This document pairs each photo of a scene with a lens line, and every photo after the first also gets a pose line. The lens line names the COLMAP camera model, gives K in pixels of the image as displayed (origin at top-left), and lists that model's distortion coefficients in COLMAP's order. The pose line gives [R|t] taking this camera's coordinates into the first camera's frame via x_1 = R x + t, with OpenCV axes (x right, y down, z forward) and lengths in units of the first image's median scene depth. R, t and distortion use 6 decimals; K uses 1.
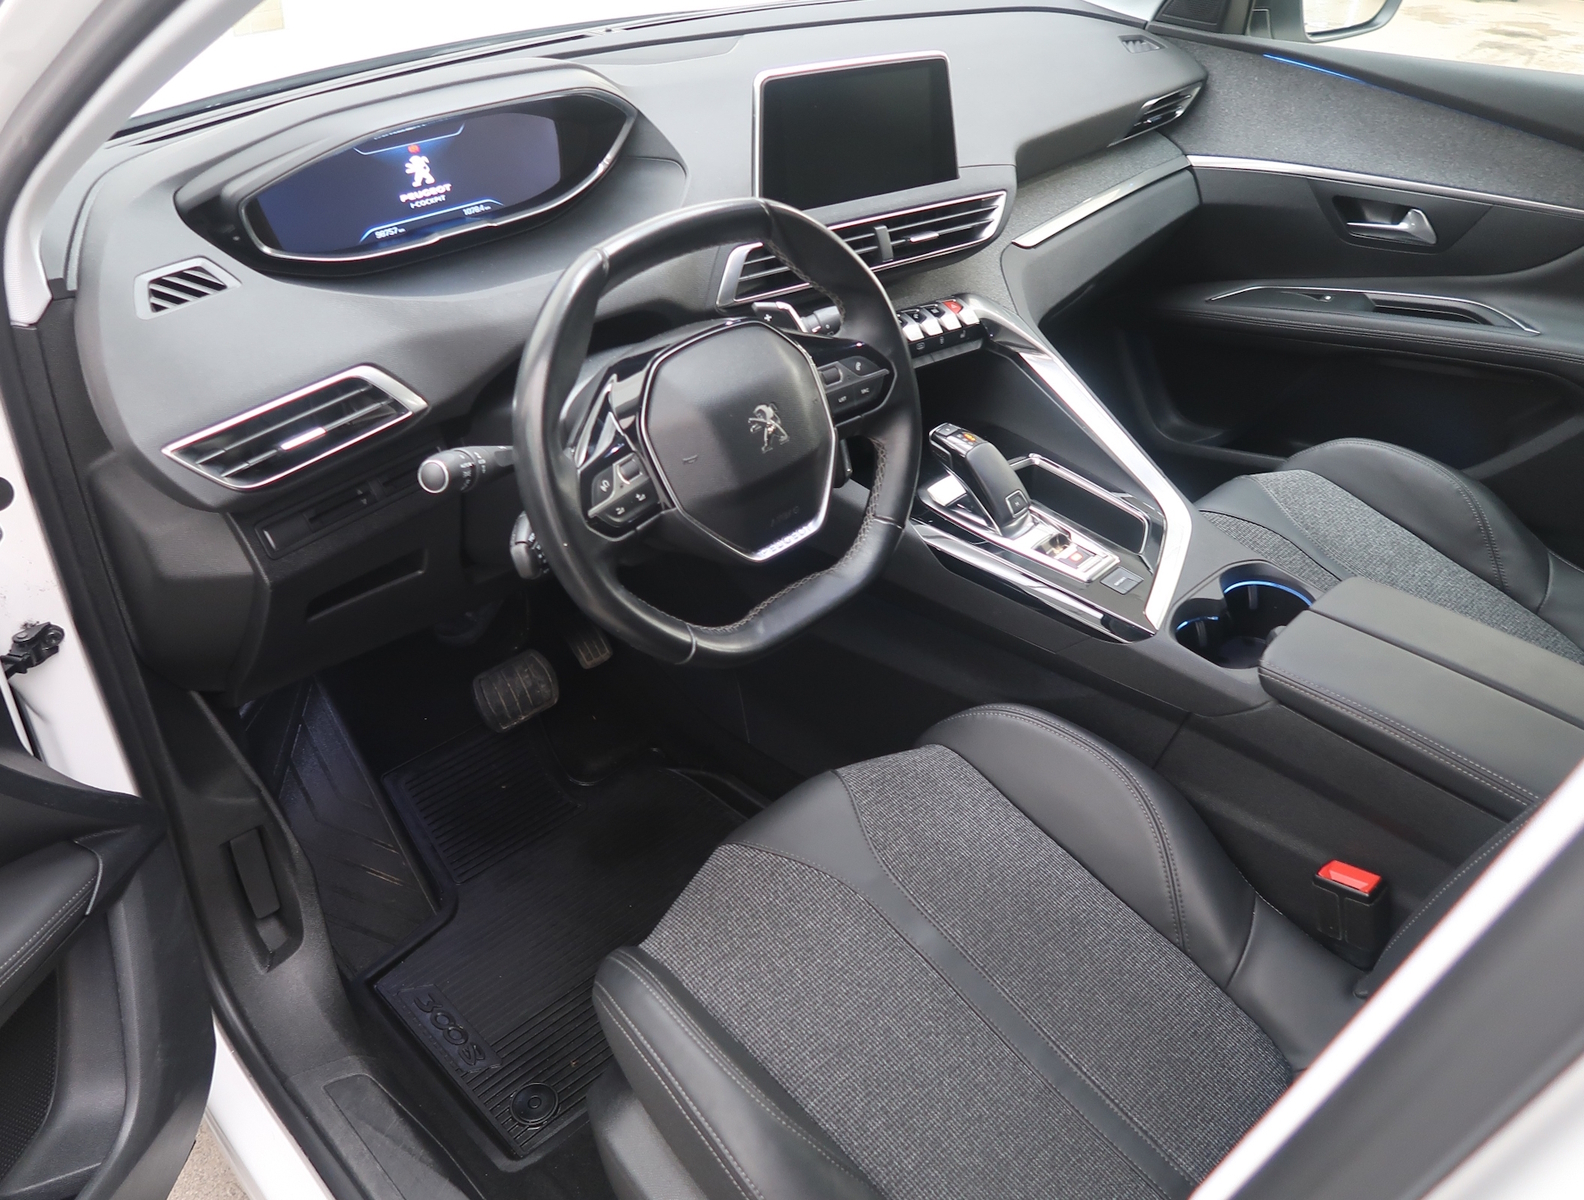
lens RADIAL K [[1232.4, 0, 790.2], [0, 1232.4, 603.1], [0, 0, 1]] dist [-0.020047, 0.010258]
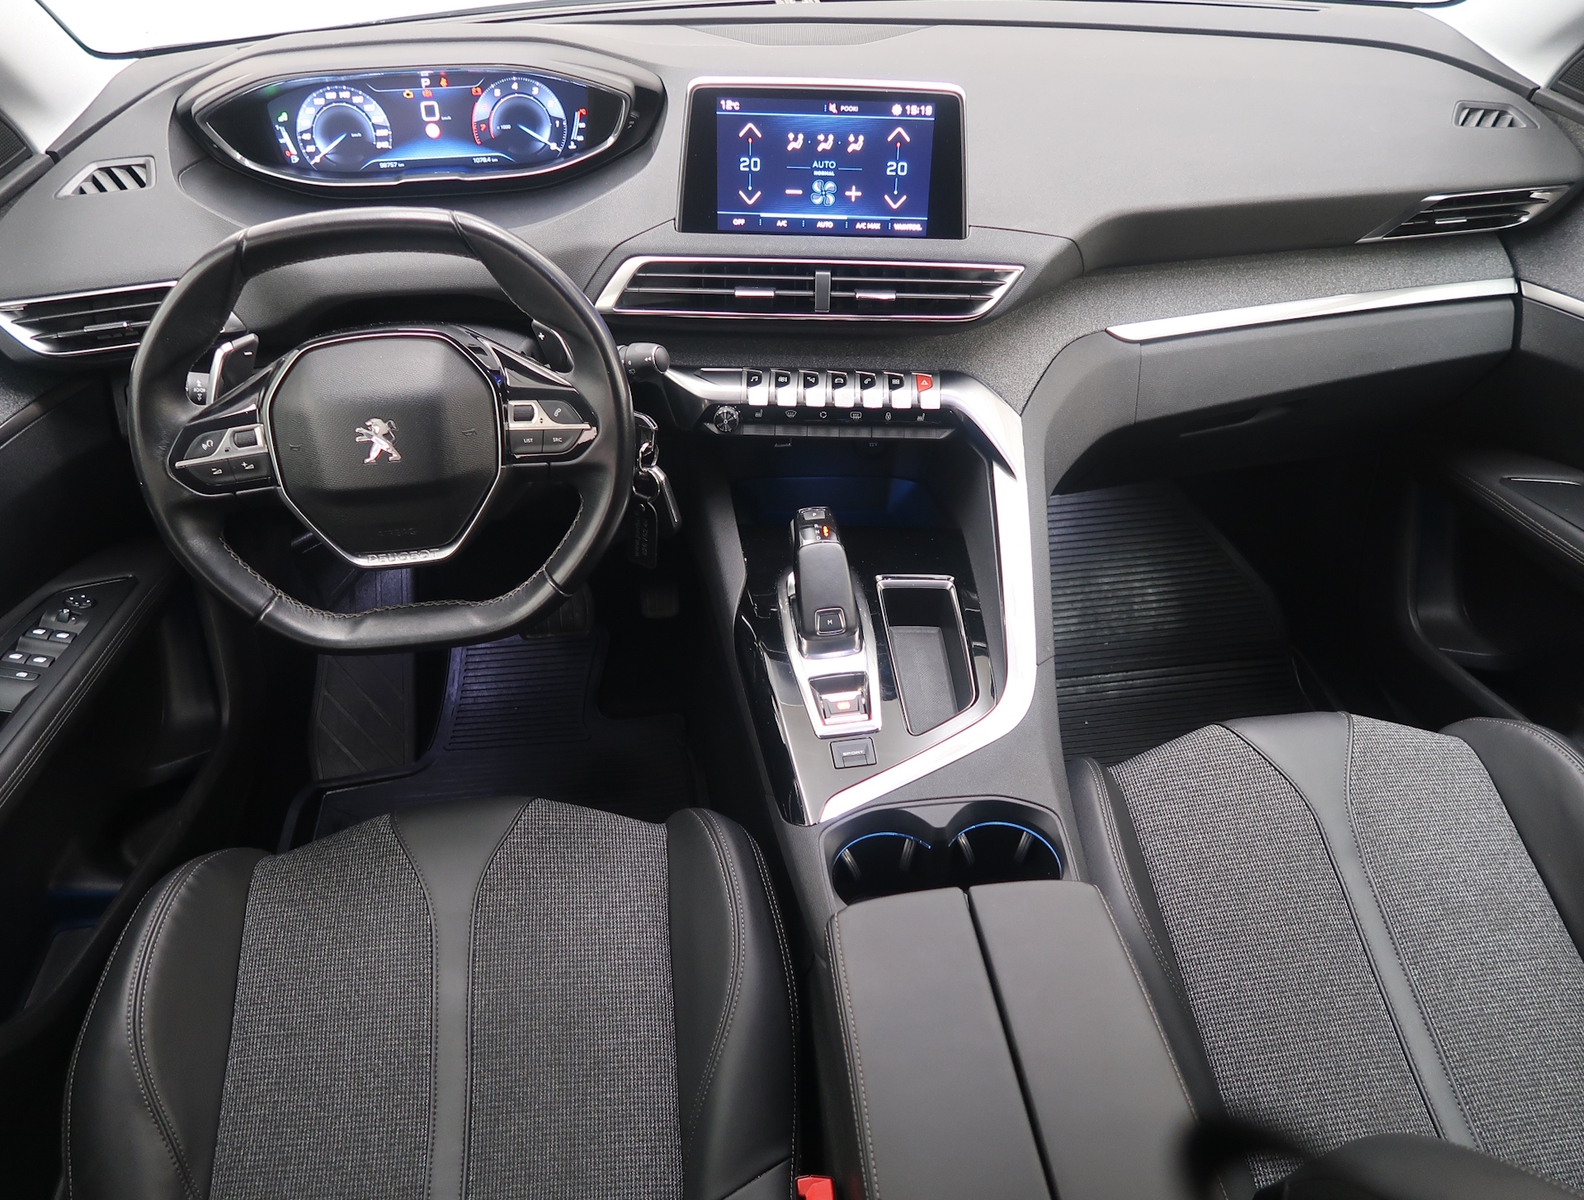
lens RADIAL K [[1232.4, 0, 785.7], [0, 1232.4, 601.5], [0, 0, 1]] dist [-0.020047, 0.010258]
pose [[0.789478, 0.377767, -0.483753, 0.582712], [-0.345921, 0.924910, 0.157733, -0.223087], [0.507014, 0.042814, 0.860874, 0.243998]]
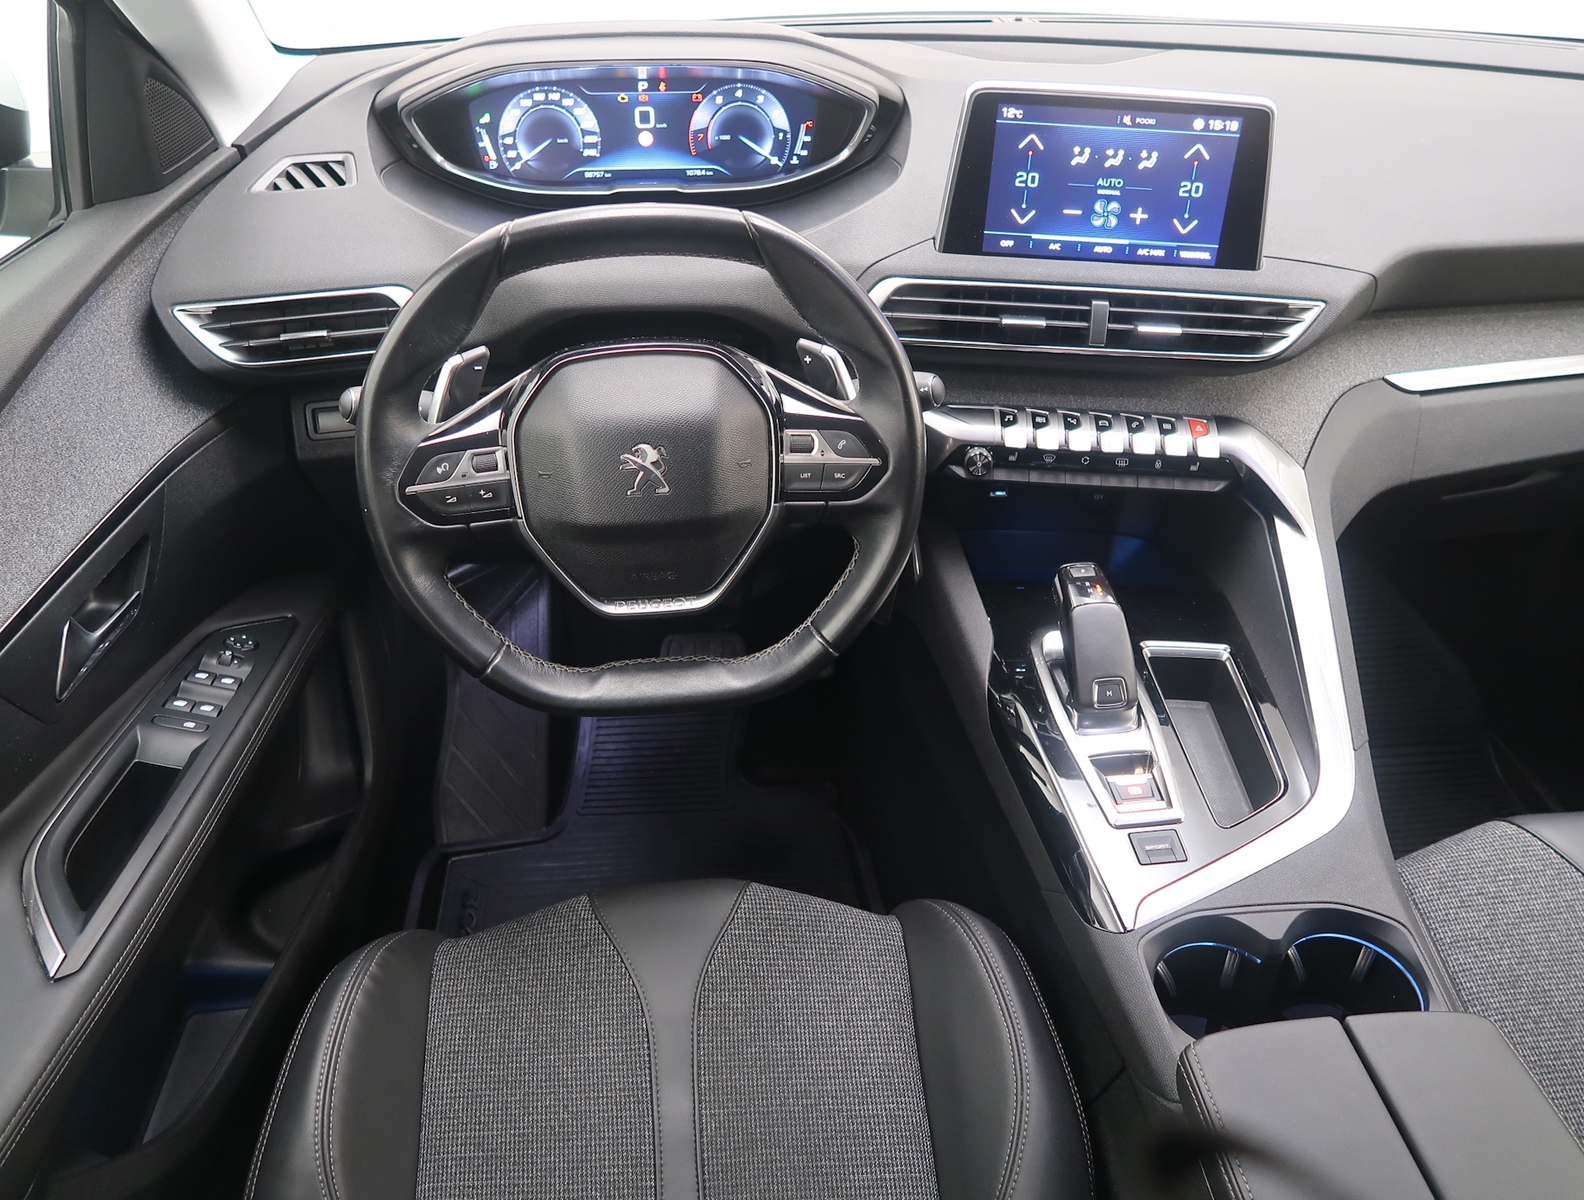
lens RADIAL K [[1232.4, 0, 790.4], [0, 1232.4, 600.4], [0, 0, 1]] dist [-0.020047, 0.010258]
pose [[0.776104, 0.378856, -0.504114, 0.399843], [-0.374422, 0.920095, 0.115040, -0.149410], [0.507416, 0.099468, 0.855941, 0.248681]]
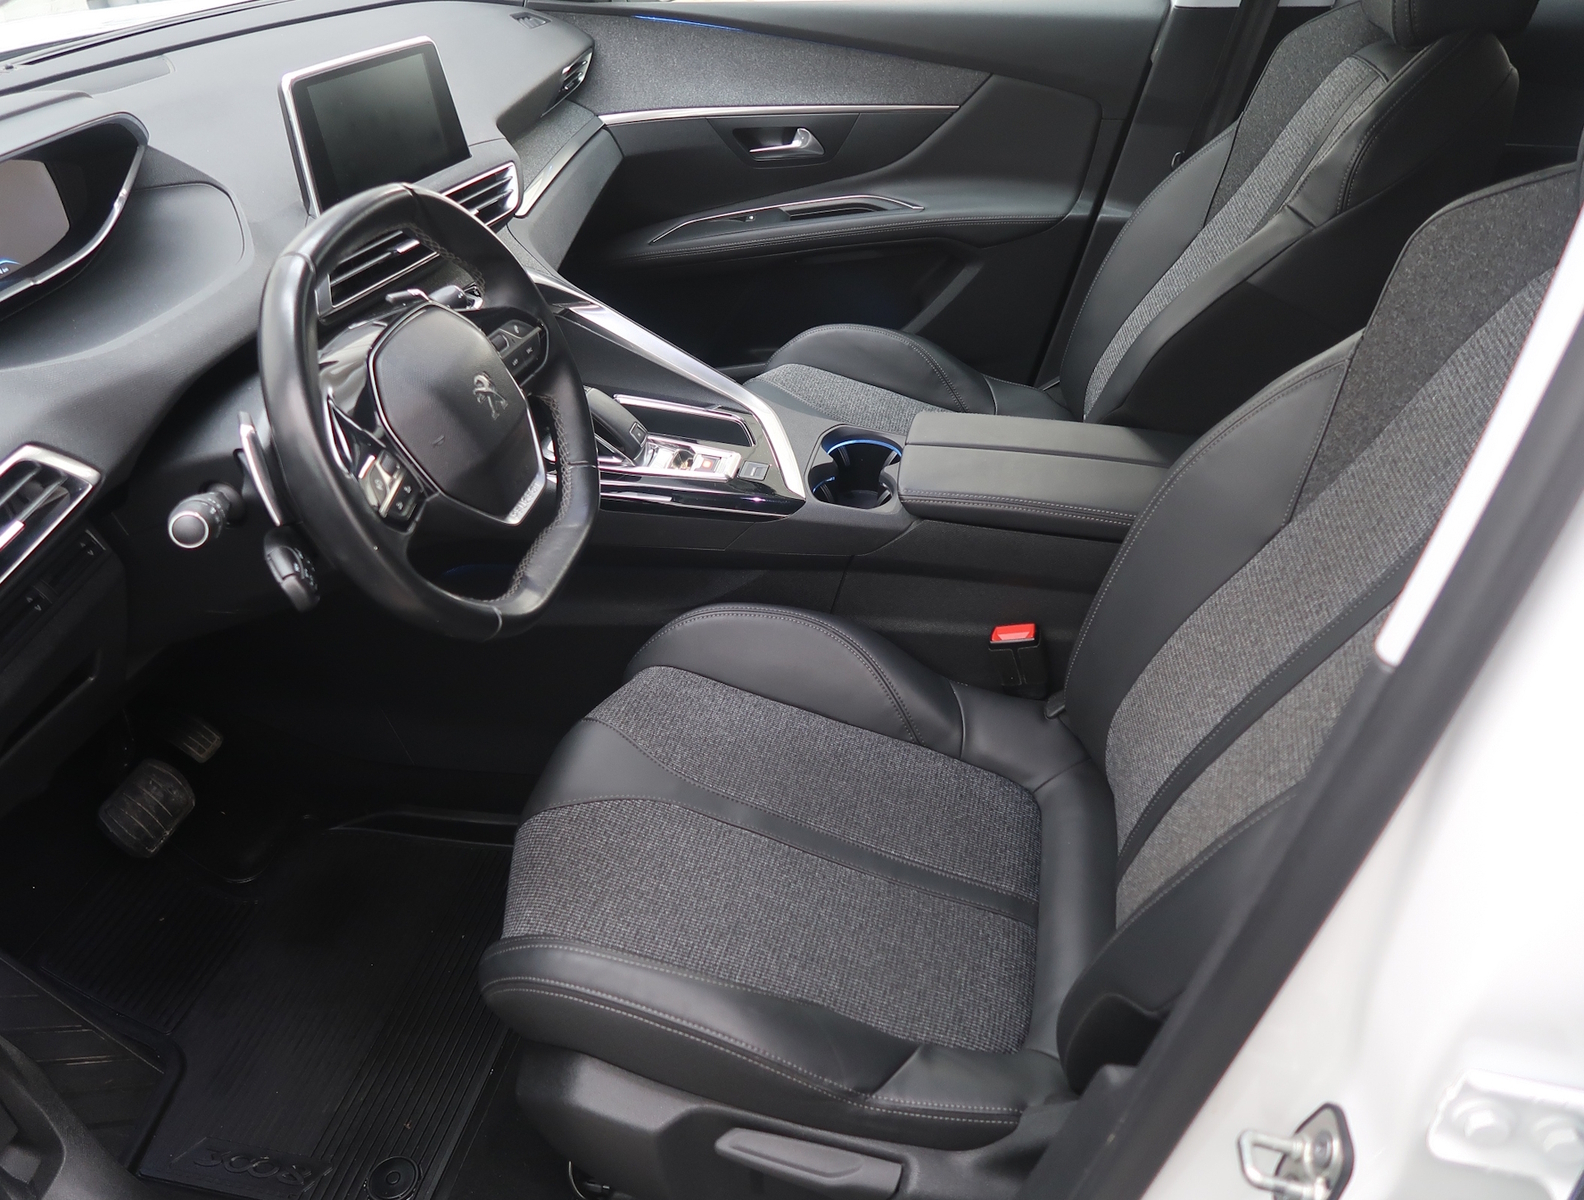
lens RADIAL K [[1232.4, 0, 783.4], [0, 1232.4, 602.8], [0, 0, 1]] dist [-0.020047, 0.010258]
pose [[0.827897, -0.325604, 0.456693, -0.259770], [0.327374, 0.941677, 0.077911, 0.016409], [-0.455425, 0.085007, 0.886206, -0.009028]]
